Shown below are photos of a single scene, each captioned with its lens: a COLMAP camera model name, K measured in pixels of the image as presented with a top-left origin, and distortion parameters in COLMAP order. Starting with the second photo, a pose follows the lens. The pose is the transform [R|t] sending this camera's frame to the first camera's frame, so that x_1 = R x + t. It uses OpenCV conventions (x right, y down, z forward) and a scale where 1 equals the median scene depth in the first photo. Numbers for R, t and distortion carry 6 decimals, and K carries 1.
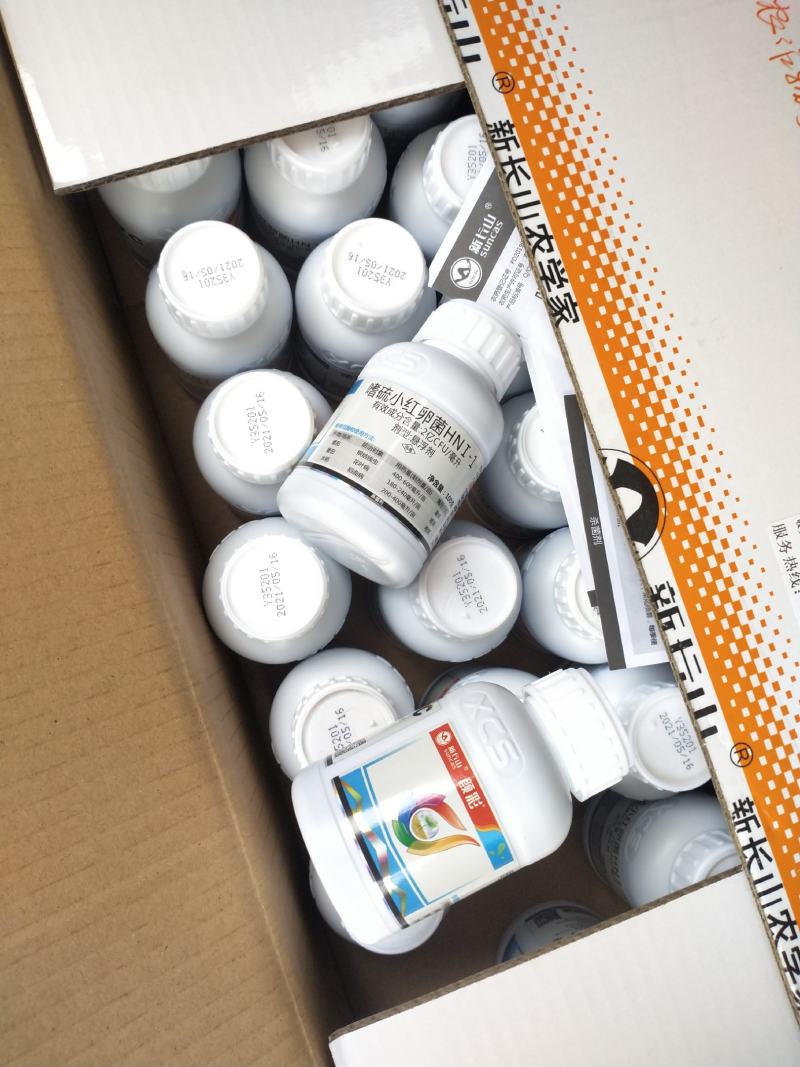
lens RADIAL K [[873.1, 0, 400.0], [0, 873.1, 533.5], [0, 0, 1]] dist [0.199683, -0.727328]
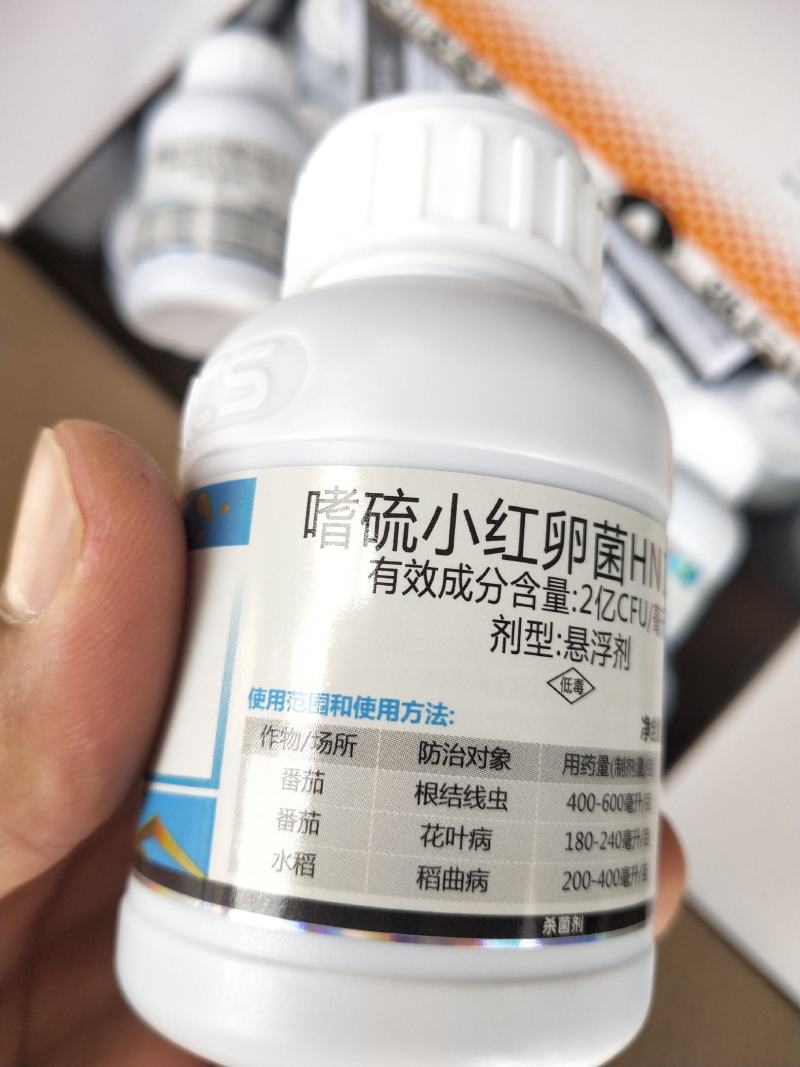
lens RADIAL K [[873.1, 0, 400.0], [0, 873.1, 533.5], [0, 0, 1]] dist [0.199683, -0.727328]
pose [[0.856659, -0.406754, 0.317311, -0.102042], [0.344474, 0.908885, 0.235087, -0.220618], [-0.384022, -0.092083, 0.918721, 0.771317]]
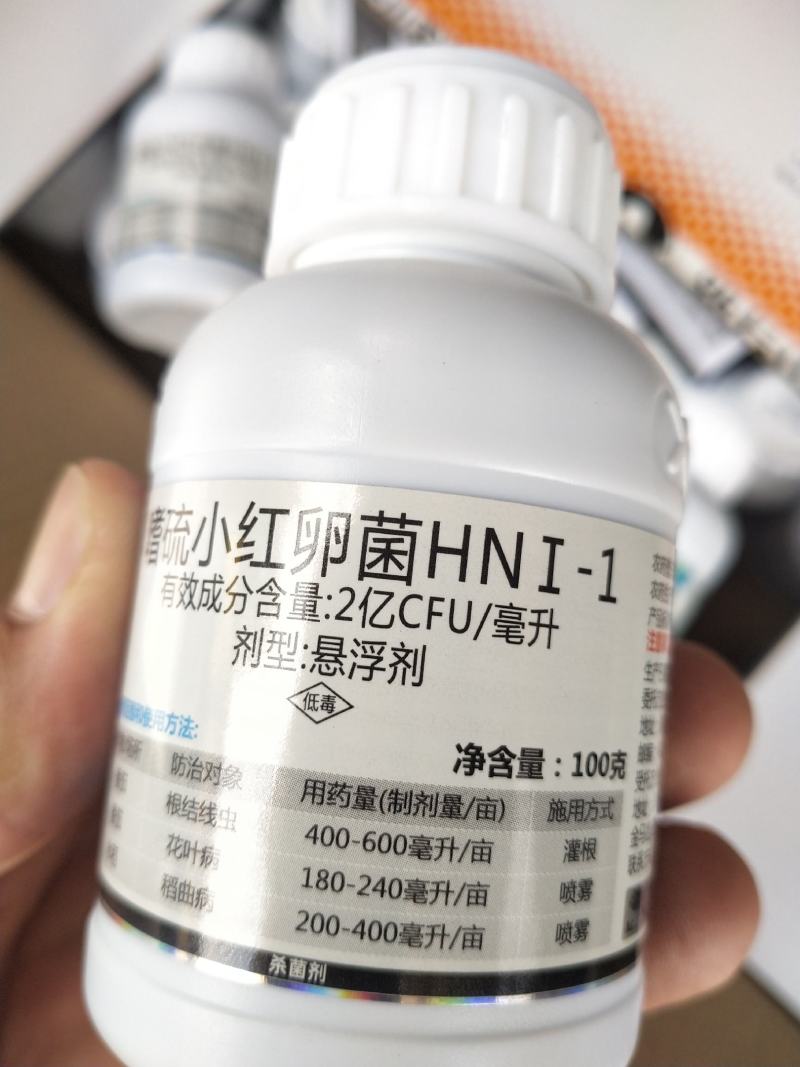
lens RADIAL K [[873.1, 0, 400.0], [0, 873.1, 533.5], [0, 0, 1]] dist [0.199683, -0.727328]
pose [[0.813232, -0.489978, -0.313968, 0.125669], [0.491554, 0.867158, -0.080074, -0.106502], [0.311494, -0.089213, 0.946051, 0.779257]]
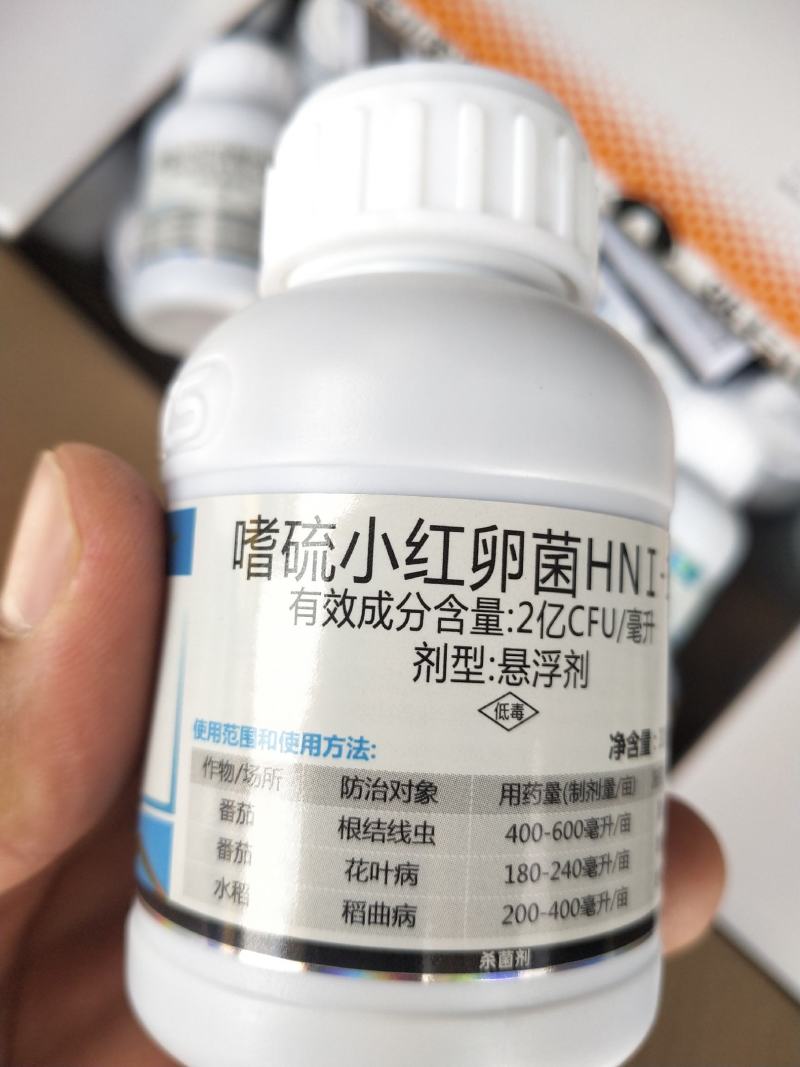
lens RADIAL K [[873.1, 0, 400.0], [0, 873.1, 533.5], [0, 0, 1]] dist [0.199683, -0.727328]
pose [[0.871485, -0.482267, 0.089064, -0.015468], [0.456614, 0.864176, 0.211435, -0.209316], [-0.178935, -0.143594, 0.973326, 0.760076]]
